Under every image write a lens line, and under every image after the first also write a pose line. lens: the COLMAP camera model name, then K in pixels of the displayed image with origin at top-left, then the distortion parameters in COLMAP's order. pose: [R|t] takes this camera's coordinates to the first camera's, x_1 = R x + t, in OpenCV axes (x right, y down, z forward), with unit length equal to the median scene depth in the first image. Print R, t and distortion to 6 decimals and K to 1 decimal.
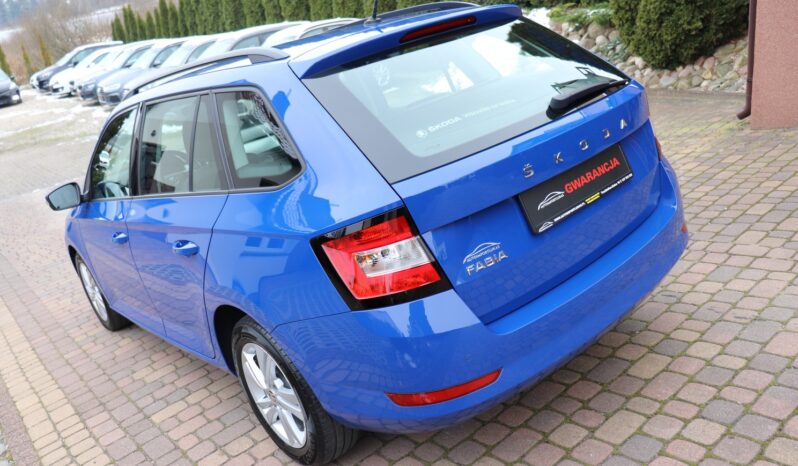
lens RADIAL K [[658.2, 0, 402.0], [0, 658.2, 225.5], [0, 0, 1]] dist [-0.172324, 0.146219]
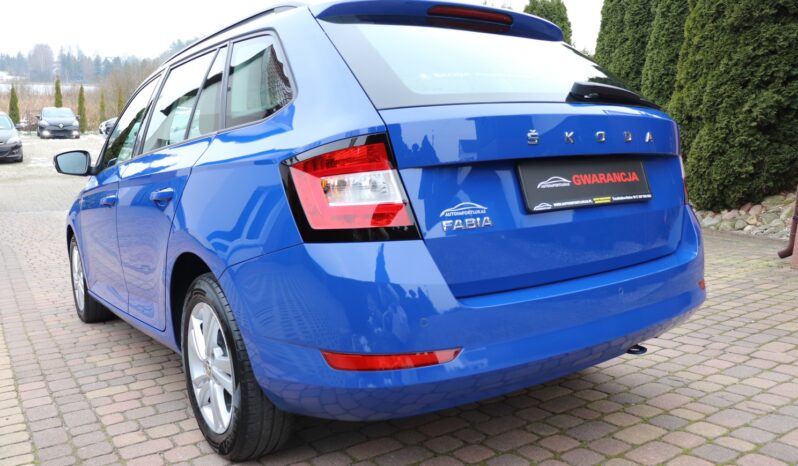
lens RADIAL K [[658.2, 0, 400.2], [0, 658.2, 231.3], [0, 0, 1]] dist [-0.172324, 0.146219]
pose [[0.976872, 0.202600, -0.068375, 0.069431], [-0.211478, 0.962680, -0.168893, 0.156052], [0.031605, 0.179447, 0.983260, 0.093128]]
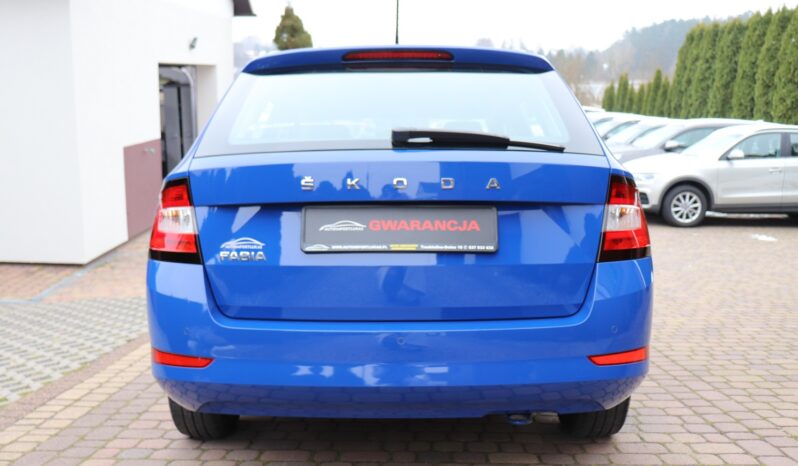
lens RADIAL K [[767.9, 0, 390.7], [0, 767.9, 226.9], [0, 0, 1]] dist [-0.074332, 0.000000]
pose [[0.737589, 0.269193, -0.619272, 0.691226], [-0.357818, 0.933569, -0.020367, -0.030036], [0.572651, 0.236609, 0.784912, 0.121331]]
